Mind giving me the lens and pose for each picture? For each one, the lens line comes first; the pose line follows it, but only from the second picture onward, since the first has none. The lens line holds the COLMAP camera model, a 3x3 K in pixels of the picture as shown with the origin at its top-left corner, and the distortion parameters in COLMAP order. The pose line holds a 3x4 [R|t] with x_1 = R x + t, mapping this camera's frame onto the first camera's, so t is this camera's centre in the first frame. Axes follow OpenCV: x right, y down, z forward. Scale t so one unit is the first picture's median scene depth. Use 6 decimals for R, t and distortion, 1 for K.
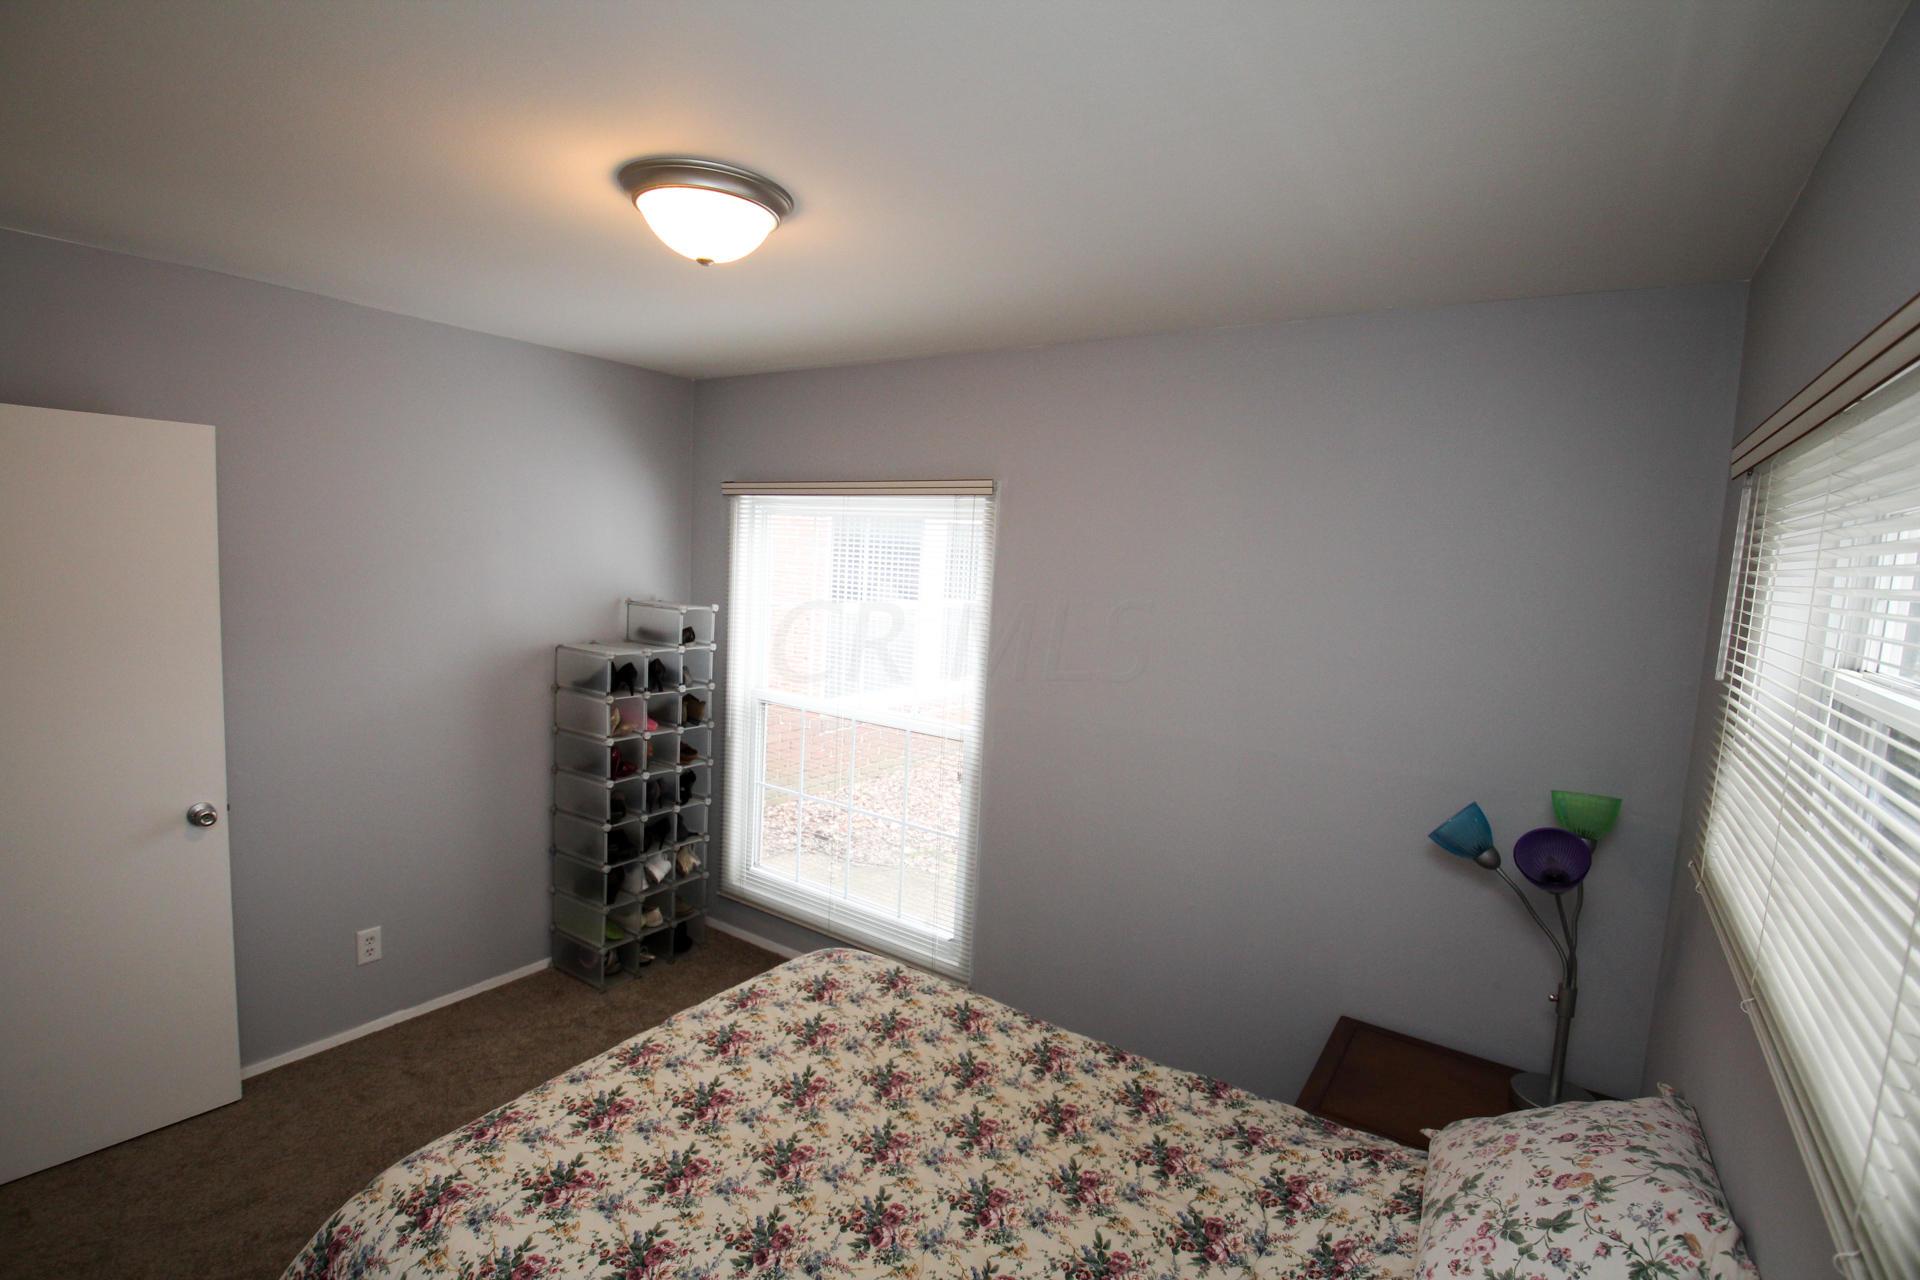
lens RADIAL K [[895.3, 0, 960.0], [0, 895.3, 640.0], [0, 0, 1]] dist [0.001395, 0.000028]
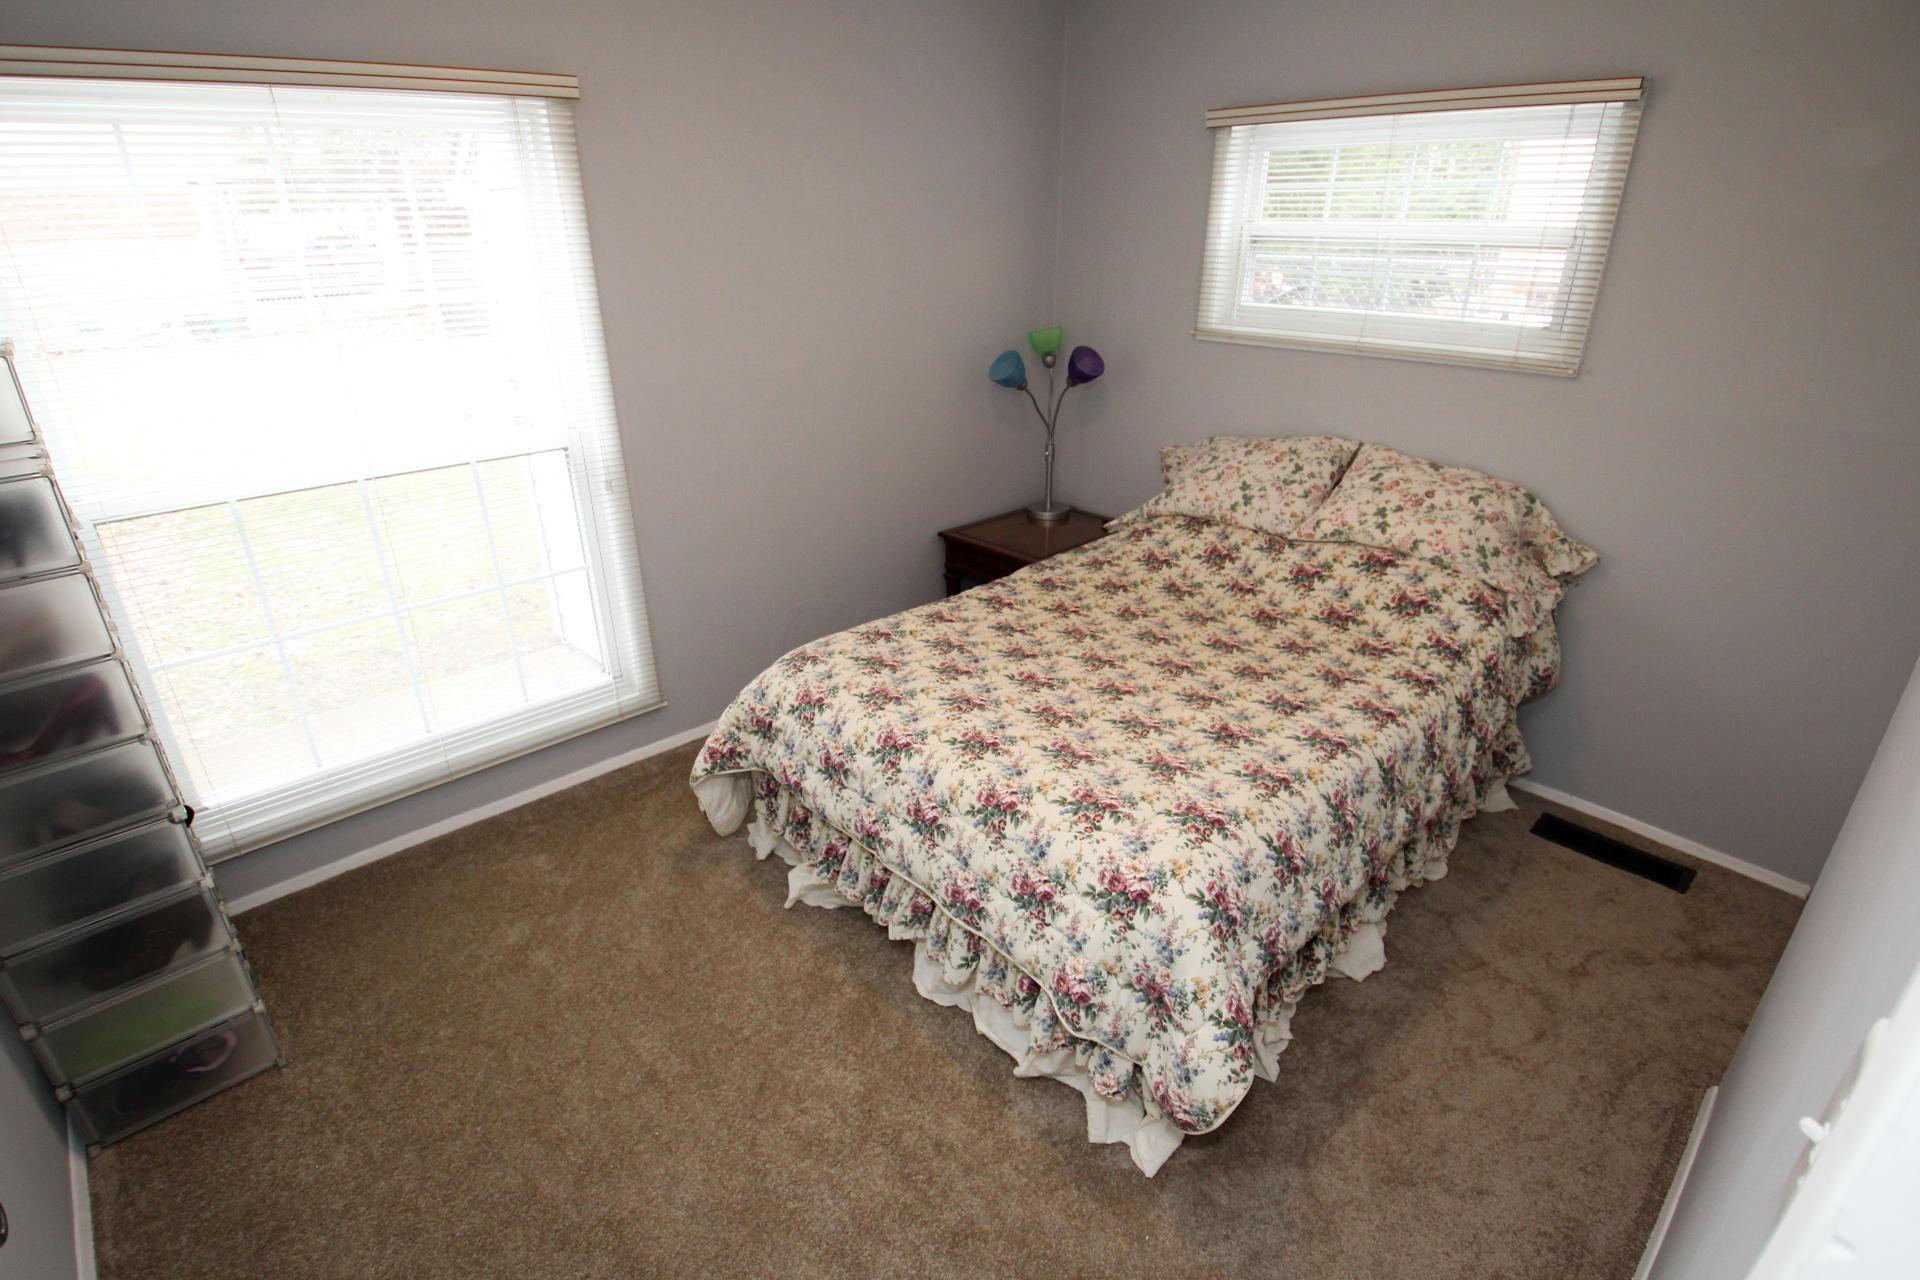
lens RADIAL K [[895.3, 0, 960.0], [0, 895.3, 640.0], [0, 0, 1]] dist [0.001395, 0.000028]
pose [[0.219893, -0.454882, 0.862977, -1.273644], [0.107458, 0.890540, 0.442030, -0.094534], [-0.969588, -0.004466, 0.244704, 0.845159]]
